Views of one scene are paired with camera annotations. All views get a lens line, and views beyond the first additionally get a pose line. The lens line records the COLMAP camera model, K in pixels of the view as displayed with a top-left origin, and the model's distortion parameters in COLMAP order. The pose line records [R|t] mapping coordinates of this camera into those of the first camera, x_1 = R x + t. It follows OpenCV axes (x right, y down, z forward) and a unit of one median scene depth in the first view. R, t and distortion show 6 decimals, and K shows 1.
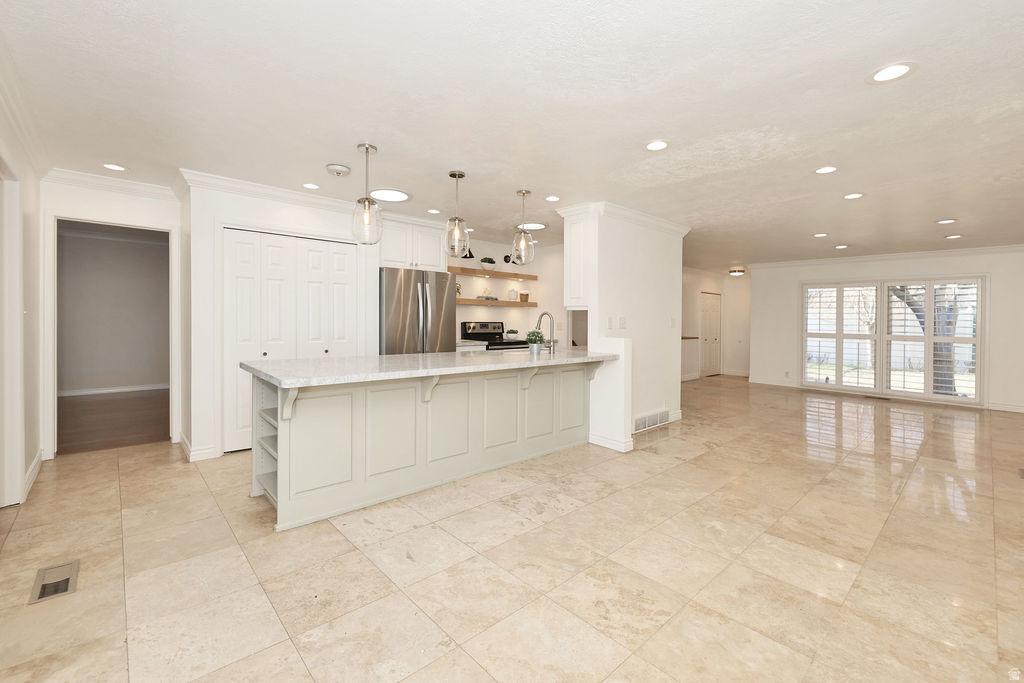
lens RADIAL K [[434.7, 0, 517.5], [0, 434.7, 323.7], [0, 0, 1]] dist [-0.002284, -0.000472]
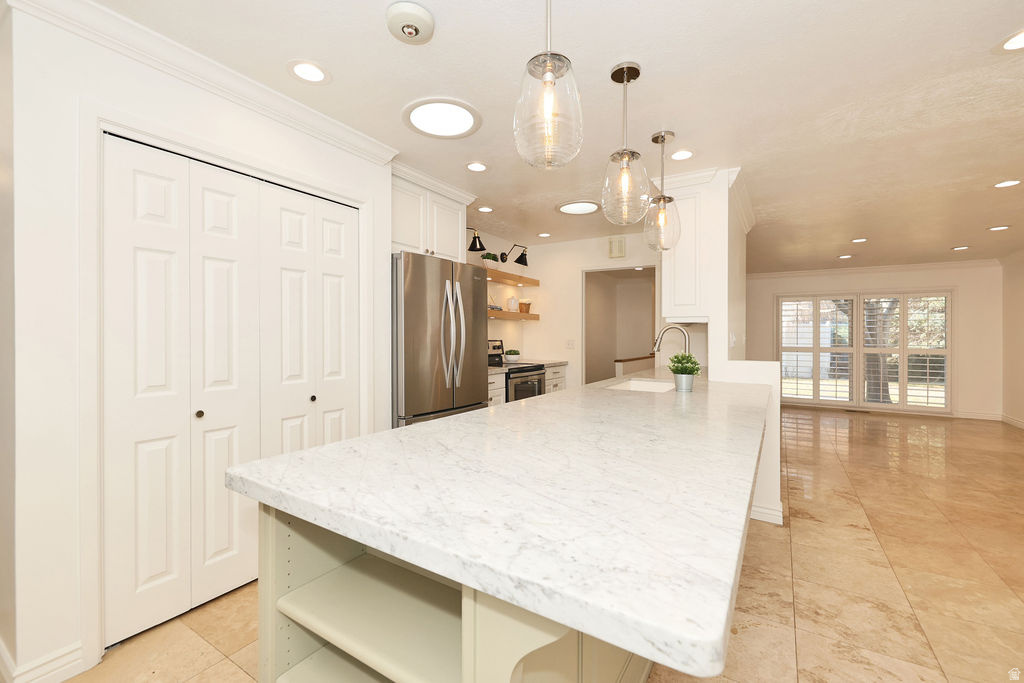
lens RADIAL K [[434.7, 0, 509.4], [0, 434.7, 337.6], [0, 0, 1]] dist [-0.002284, -0.000472]
pose [[0.967285, -0.010602, 0.253469, -0.300959], [0.011635, 0.999929, -0.002576, -0.007630], [-0.253424, 0.005441, 0.967340, 0.365275]]
